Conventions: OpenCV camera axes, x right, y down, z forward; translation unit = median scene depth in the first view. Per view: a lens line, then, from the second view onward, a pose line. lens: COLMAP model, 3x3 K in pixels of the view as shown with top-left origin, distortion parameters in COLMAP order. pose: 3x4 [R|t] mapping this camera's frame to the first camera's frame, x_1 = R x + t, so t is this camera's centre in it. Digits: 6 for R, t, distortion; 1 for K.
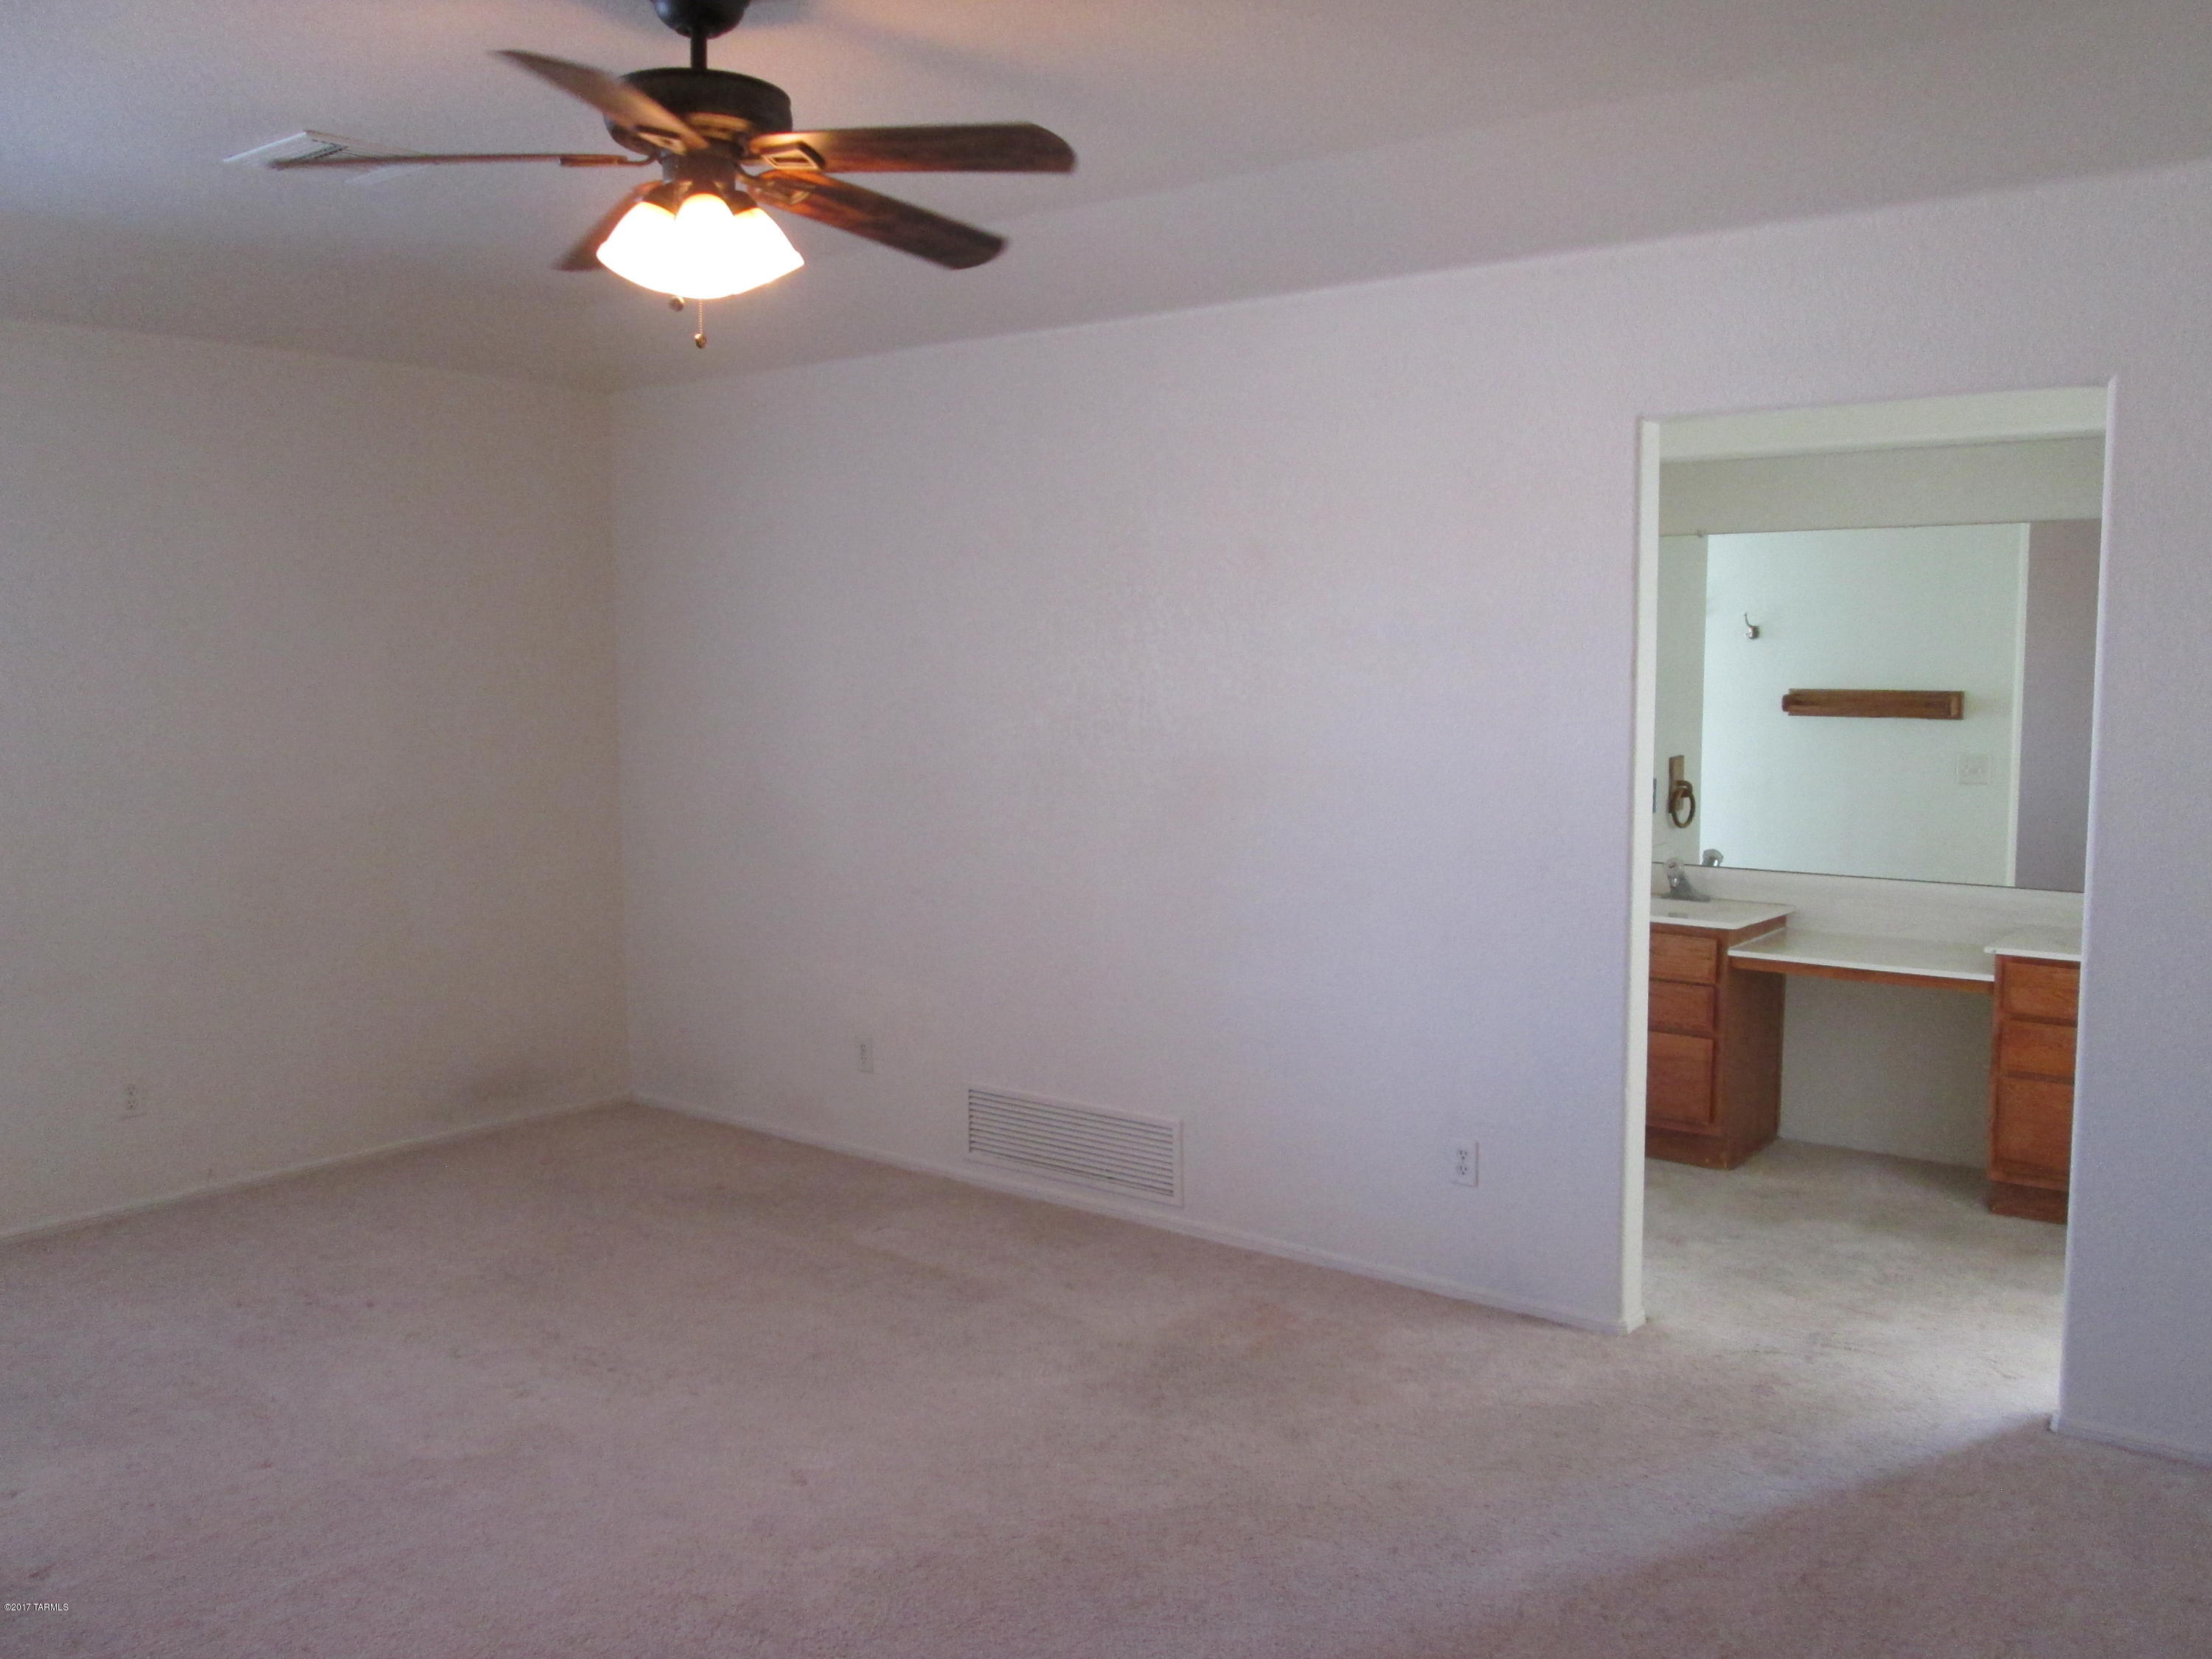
lens RADIAL K [[1825.9, 0, 1096.4], [0, 1825.9, 829.8], [0, 0, 1]] dist [-0.052667, 0.015876]
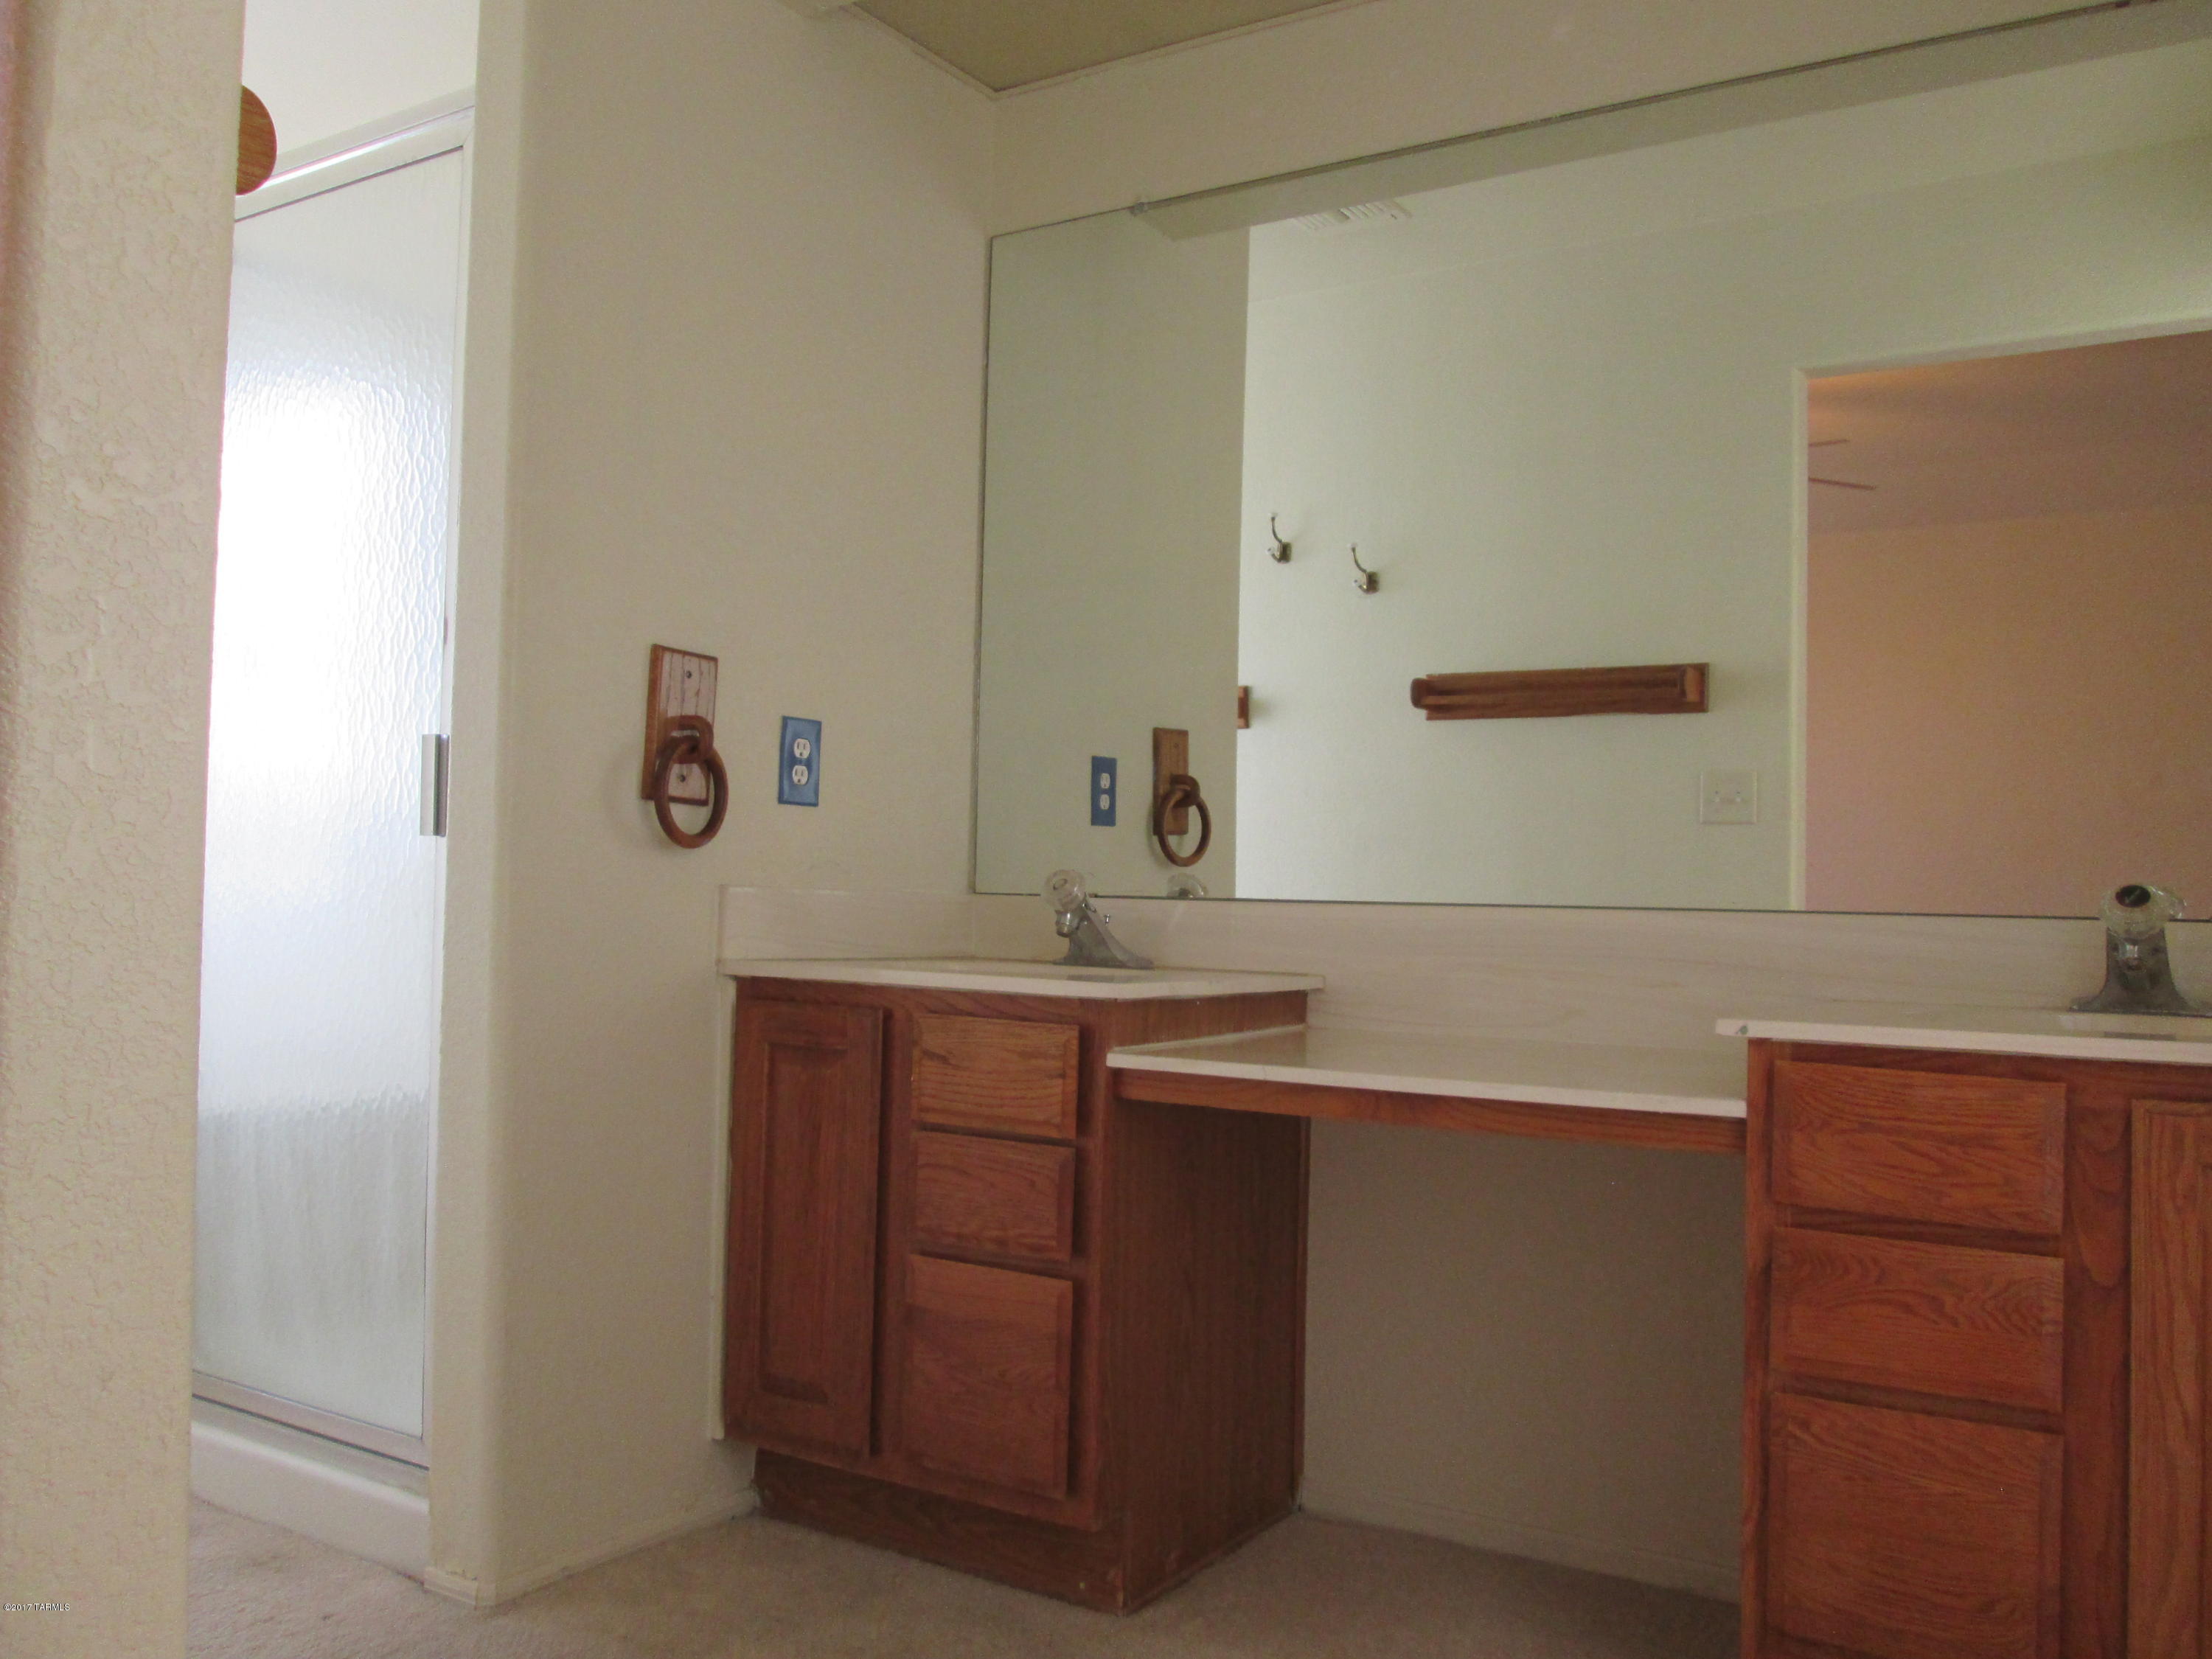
lens RADIAL K [[1825.9, 0, 1115.7], [0, 1825.9, 825.1], [0, 0, 1]] dist [-0.052667, 0.015876]
pose [[0.994176, 0.027563, 0.104188, 0.305105], [-0.013853, 0.991404, -0.130097, 0.068490], [-0.106878, 0.127896, 0.986012, 0.594229]]
